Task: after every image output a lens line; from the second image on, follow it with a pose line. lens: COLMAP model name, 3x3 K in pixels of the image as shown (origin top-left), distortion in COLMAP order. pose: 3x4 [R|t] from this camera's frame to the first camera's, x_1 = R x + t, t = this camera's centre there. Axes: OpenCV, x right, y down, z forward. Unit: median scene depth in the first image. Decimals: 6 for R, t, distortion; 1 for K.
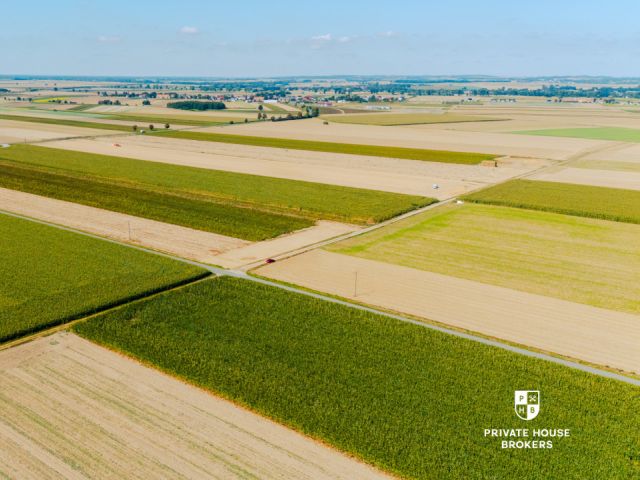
lens RADIAL K [[621.2, 0, 215.7], [0, 621.2, 241.6], [0, 0, 1]] dist [0.090545, -0.093341]
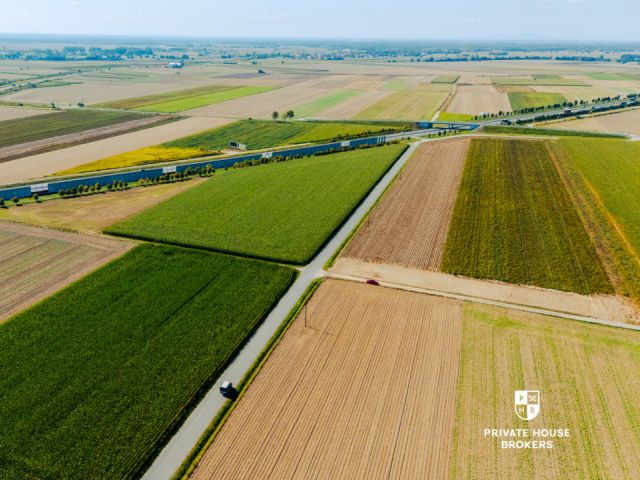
lens RADIAL K [[621.2, 0, 215.7], [0, 621.2, 241.6], [0, 0, 1]] dist [0.090545, -0.093341]
pose [[0.317695, 0.293189, -0.901726, 0.708372], [-0.255099, 0.942360, 0.216525, -0.141572], [0.913233, 0.161240, 0.374175, 0.380128]]
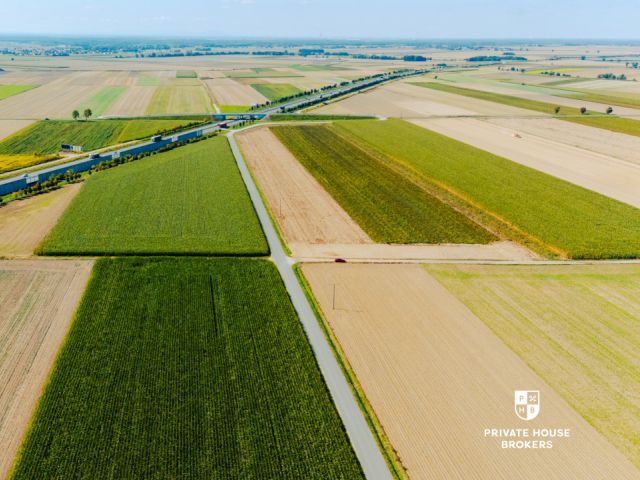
lens RADIAL K [[621.2, 0, 215.7], [0, 621.2, 241.6], [0, 0, 1]] dist [0.090545, -0.093341]
pose [[0.694586, 0.224884, -0.683358, 0.538657], [-0.189862, 0.973512, 0.127388, -0.075667], [0.693904, 0.041261, 0.718884, 0.125703]]
